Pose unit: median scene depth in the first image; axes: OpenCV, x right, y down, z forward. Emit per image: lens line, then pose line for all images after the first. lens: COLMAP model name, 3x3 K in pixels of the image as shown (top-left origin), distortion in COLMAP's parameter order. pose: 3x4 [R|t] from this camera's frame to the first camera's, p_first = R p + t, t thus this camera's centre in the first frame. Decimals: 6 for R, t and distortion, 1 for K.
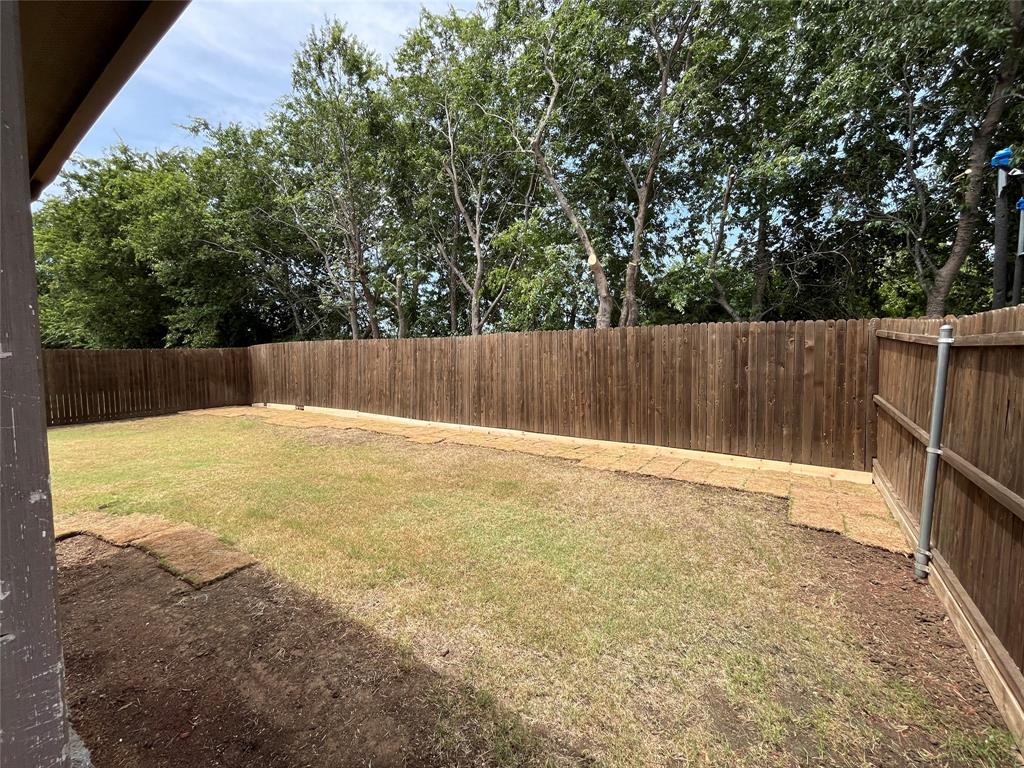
lens RADIAL K [[415.9, 0, 512.0], [0, 415.9, 384.0], [0, 0, 1]] dist [-0.003516, 0.000420]
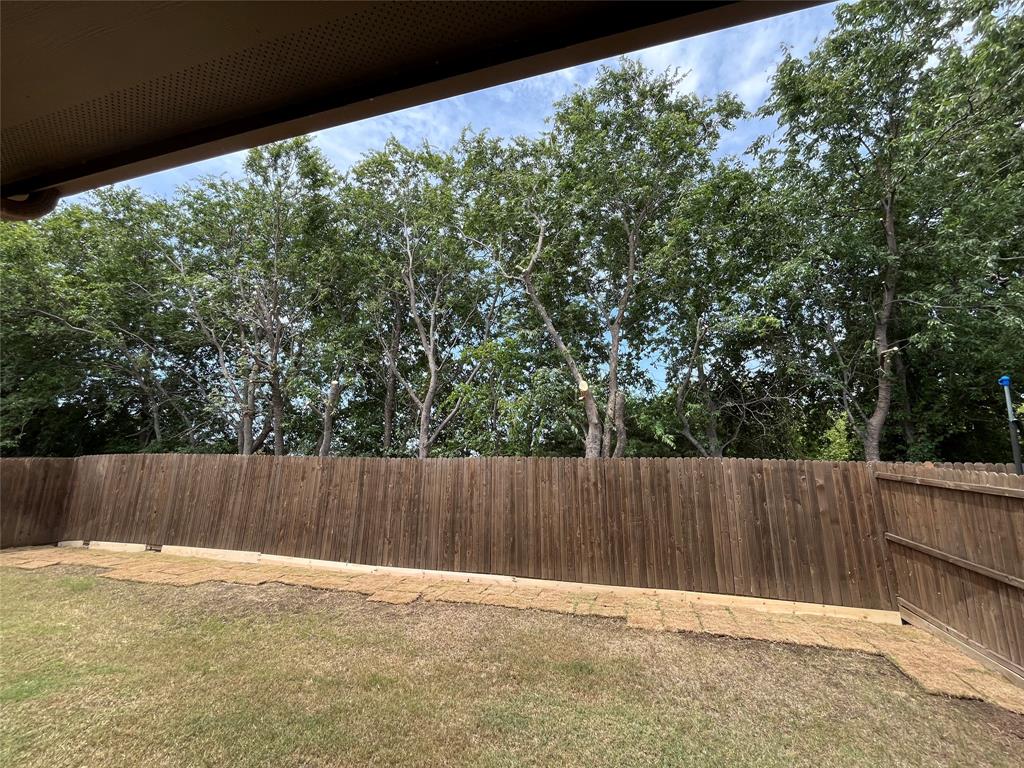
lens RADIAL K [[415.9, 0, 512.0], [0, 415.9, 384.0], [0, 0, 1]] dist [-0.003516, 0.000420]
pose [[0.947683, 0.085709, 0.307492, -0.317811], [-0.000791, 0.963907, -0.266238, -0.044800], [-0.319213, 0.252066, 0.913546, 0.167741]]
